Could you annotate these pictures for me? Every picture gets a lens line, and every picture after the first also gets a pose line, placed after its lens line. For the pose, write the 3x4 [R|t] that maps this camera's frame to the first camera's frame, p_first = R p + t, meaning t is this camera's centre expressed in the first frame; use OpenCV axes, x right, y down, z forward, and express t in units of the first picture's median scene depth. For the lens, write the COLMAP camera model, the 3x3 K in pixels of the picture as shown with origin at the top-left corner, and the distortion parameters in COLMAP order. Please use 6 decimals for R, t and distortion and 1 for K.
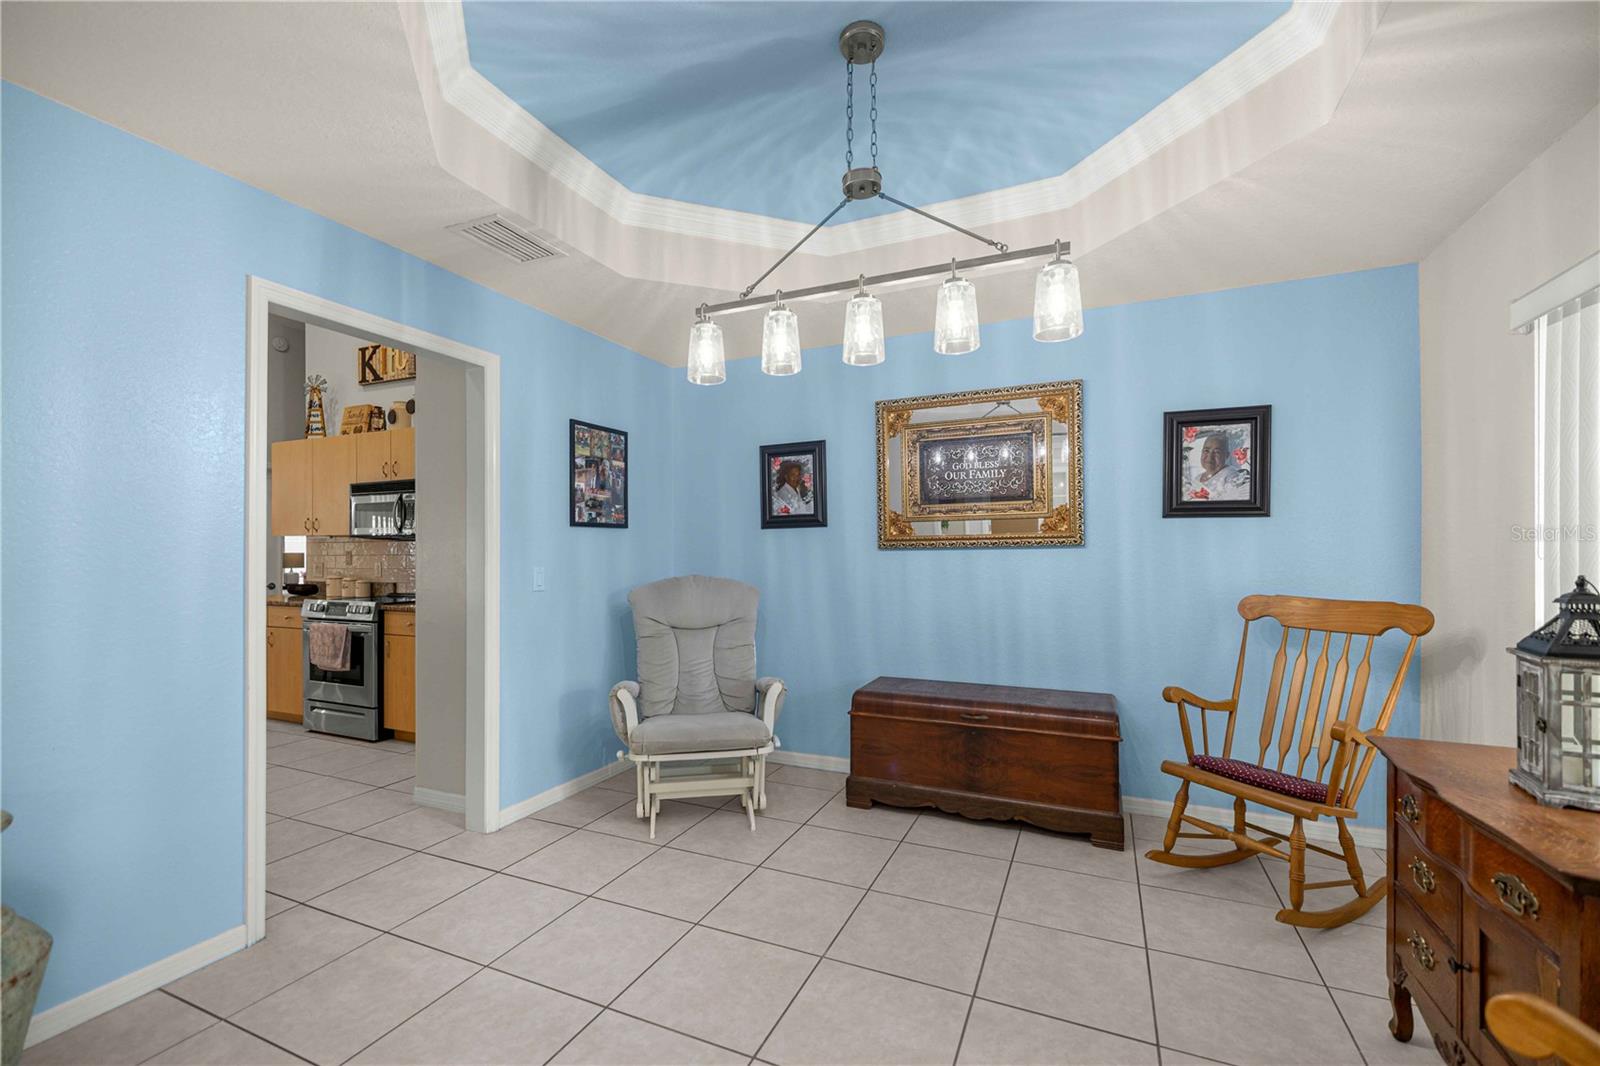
lens RADIAL K [[678.1, 0, 796.7], [0, 678.1, 550.4], [0, 0, 1]] dist [-0.000302, -0.000275]
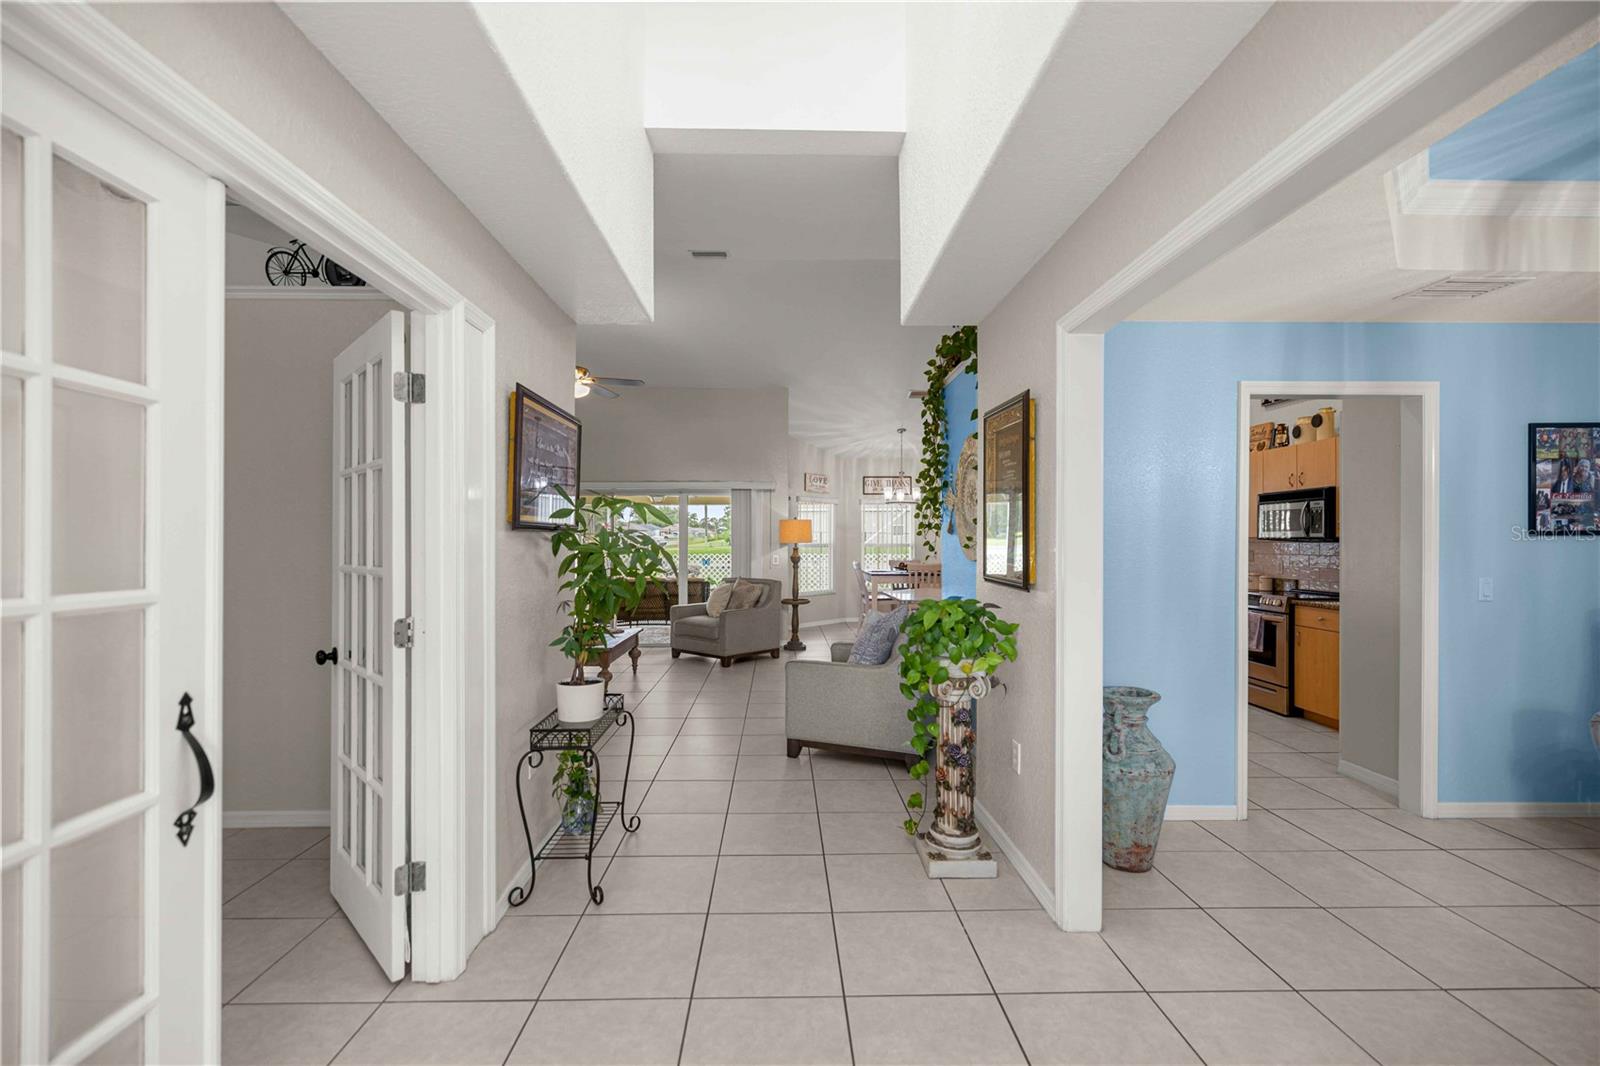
lens RADIAL K [[670.6, 0, 791.0], [0, 670.6, 541.3], [0, 0, 1]] dist [0.001080, -0.000001]
pose [[0.423961, 0.003669, -0.905673, 0.080888], [0.000860, 0.999990, 0.004453, -0.032412], [0.905680, -0.002667, 0.423953, -0.337405]]
